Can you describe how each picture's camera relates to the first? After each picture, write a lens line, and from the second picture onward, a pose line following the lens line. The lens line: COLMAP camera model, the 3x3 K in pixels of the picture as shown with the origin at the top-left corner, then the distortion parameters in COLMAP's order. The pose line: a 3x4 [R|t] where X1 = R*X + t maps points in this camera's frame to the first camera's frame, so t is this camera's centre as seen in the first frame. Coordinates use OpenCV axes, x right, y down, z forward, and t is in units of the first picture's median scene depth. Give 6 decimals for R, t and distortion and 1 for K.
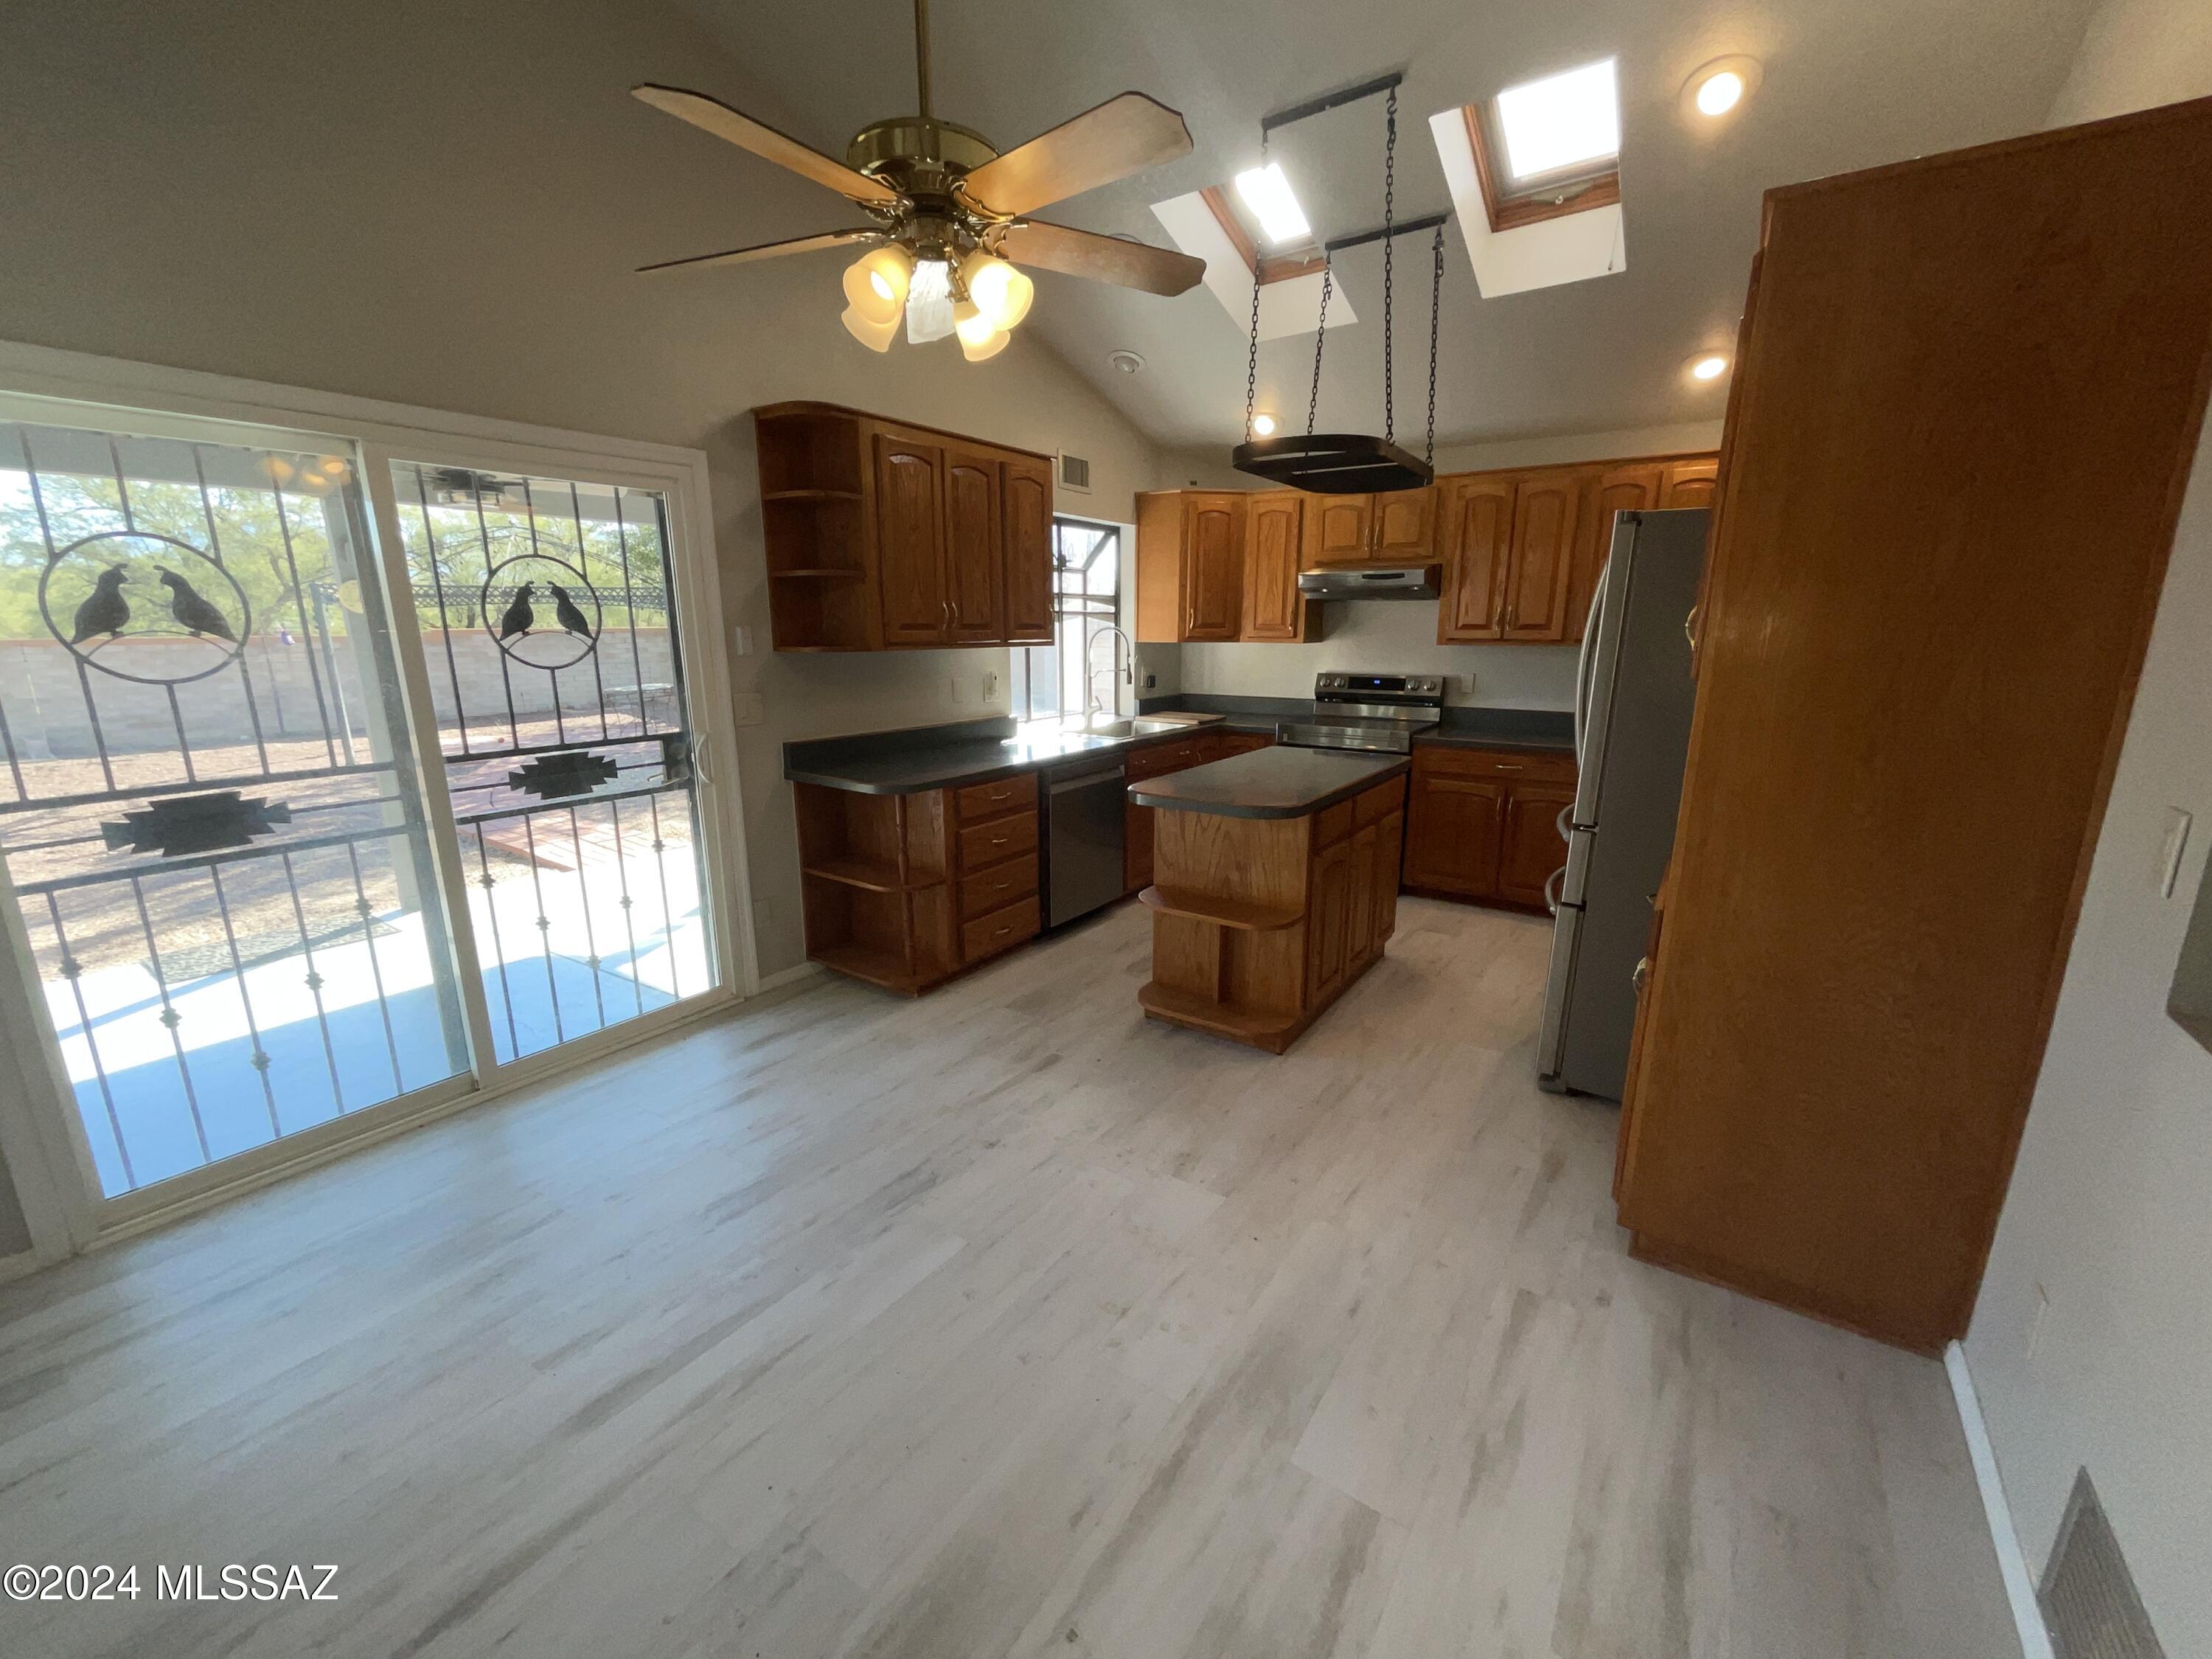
lens RADIAL K [[895.3, 0, 1103.1], [0, 895.3, 831.6], [0, 0, 1]] dist [-0.001241, 0.000104]
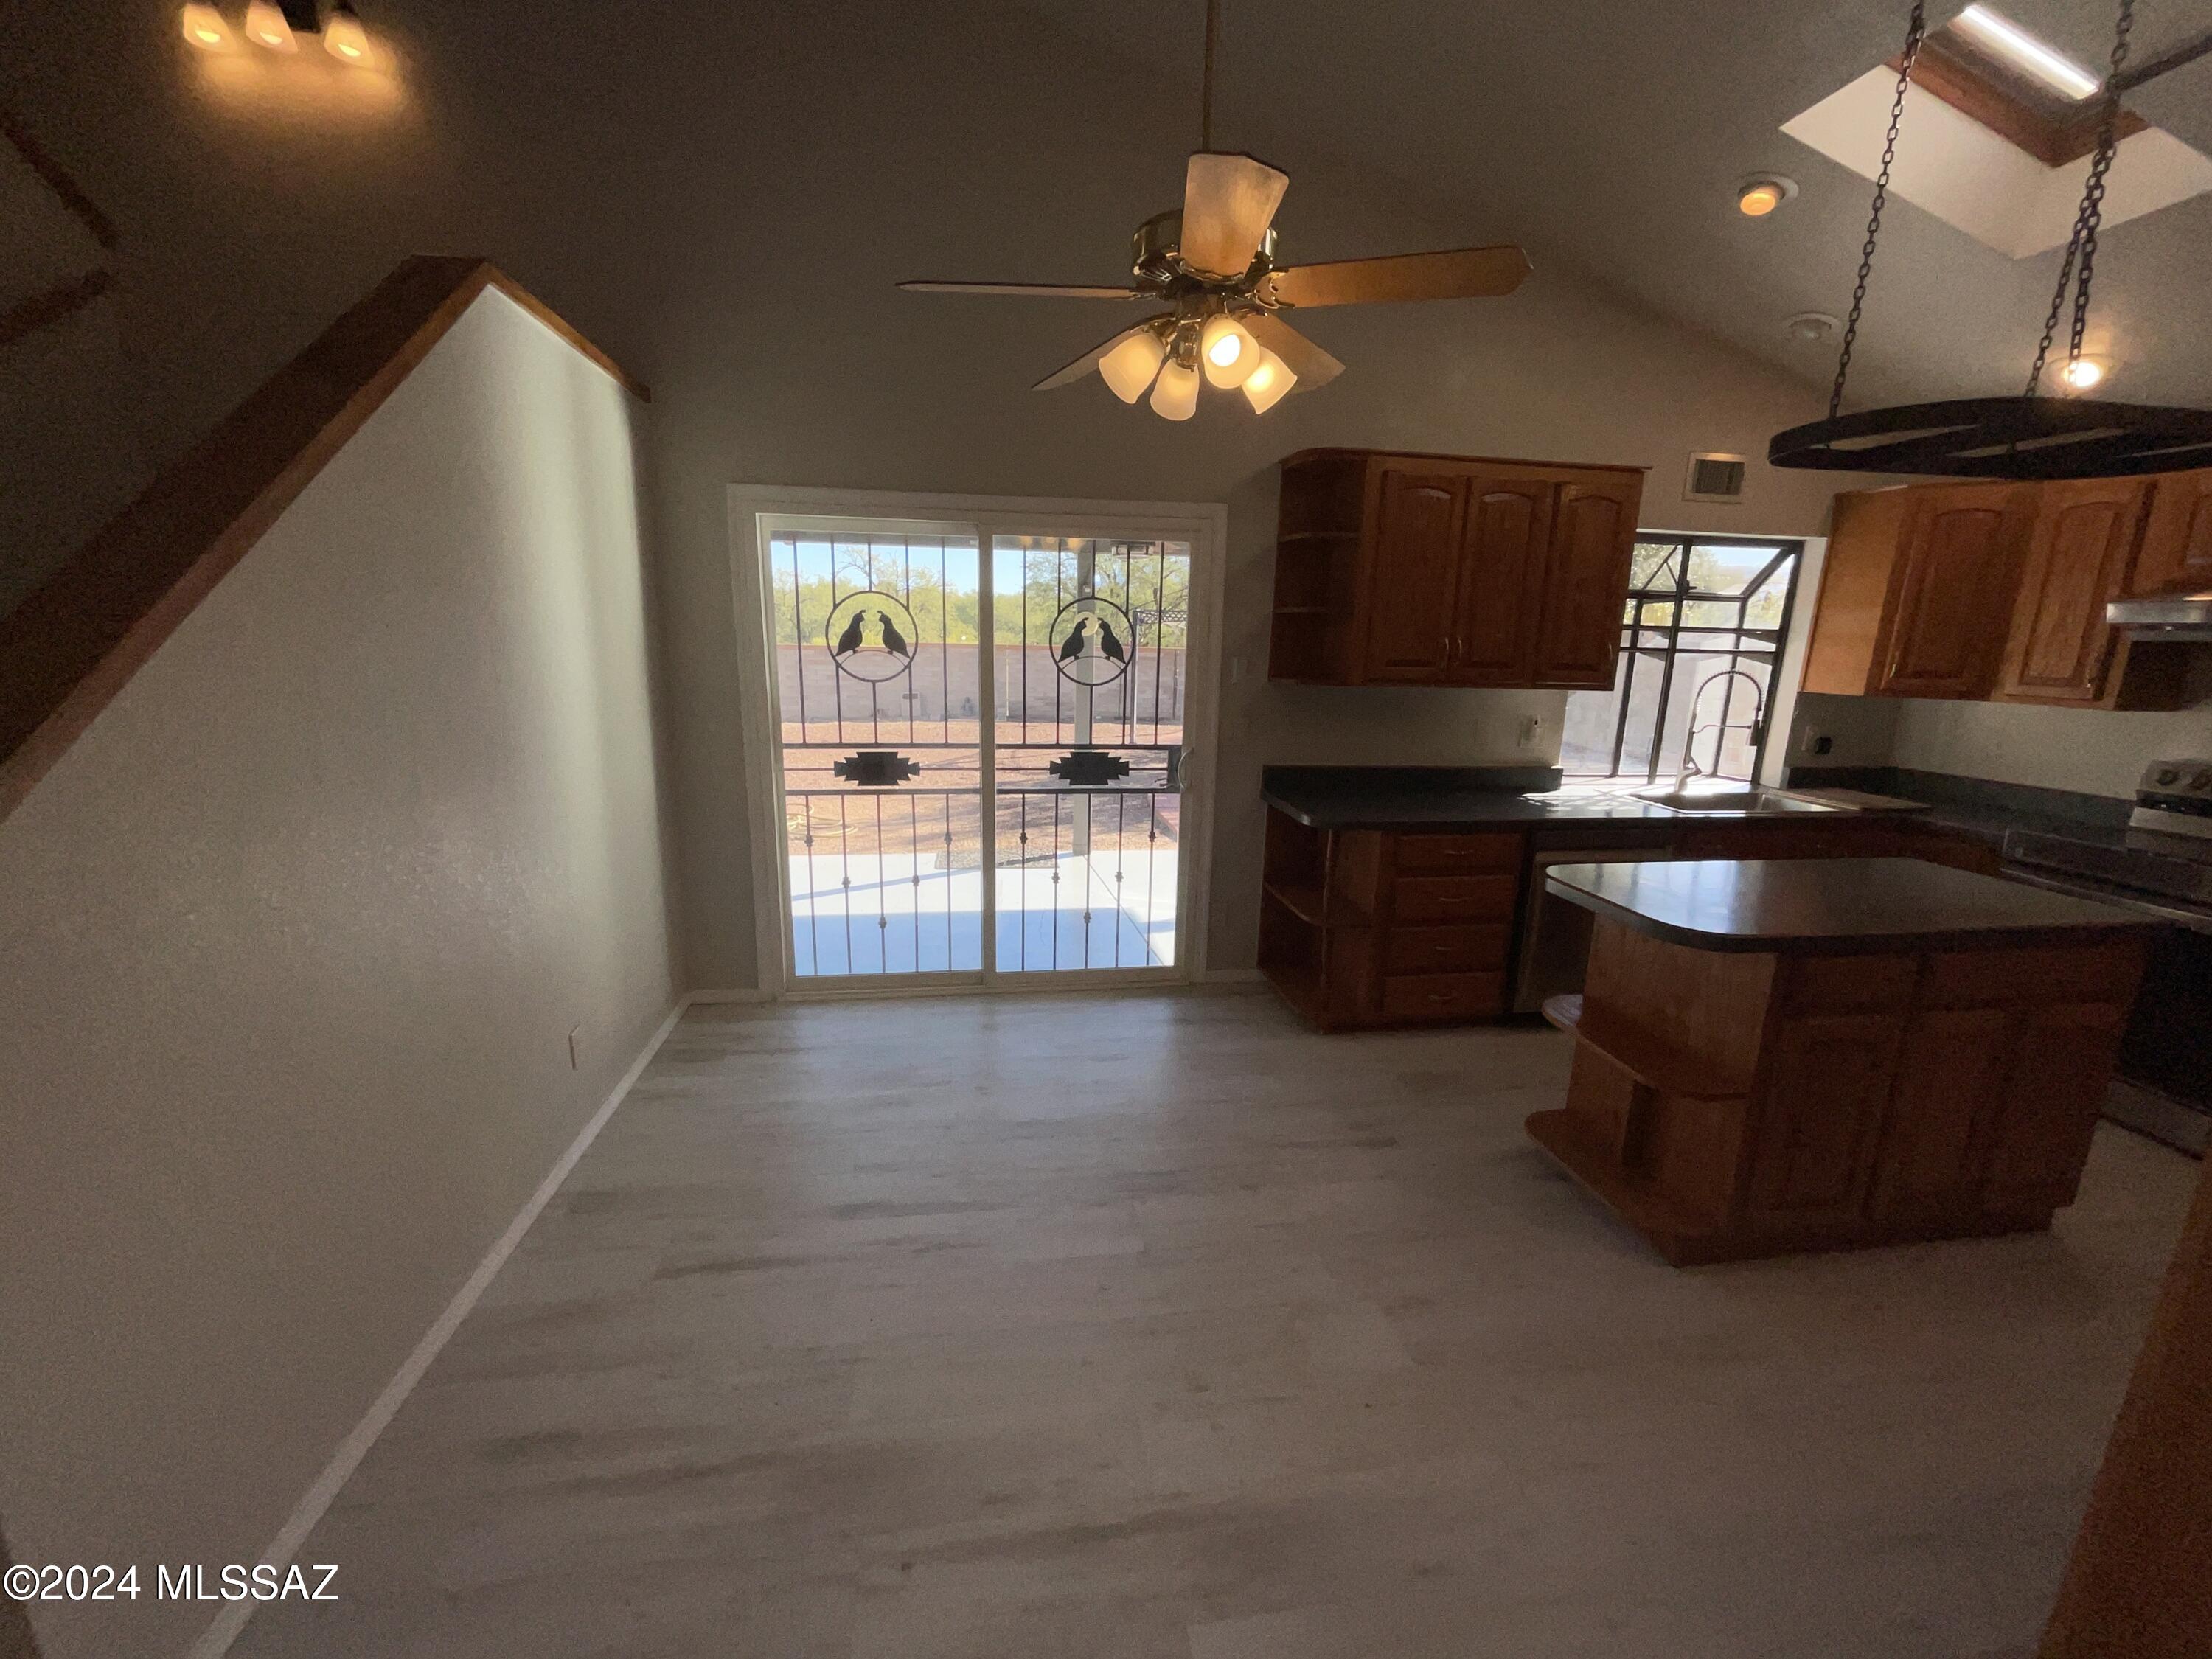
lens RADIAL K [[888.0, 0, 1105.0], [0, 888.0, 832.6], [0, 0, 1]] dist [-0.000906, -0.000184]
pose [[0.687051, 0.174505, -0.705343, 0.279767], [-0.188075, 0.980360, 0.059349, -0.045448], [0.701847, 0.091881, 0.706377, 0.110942]]
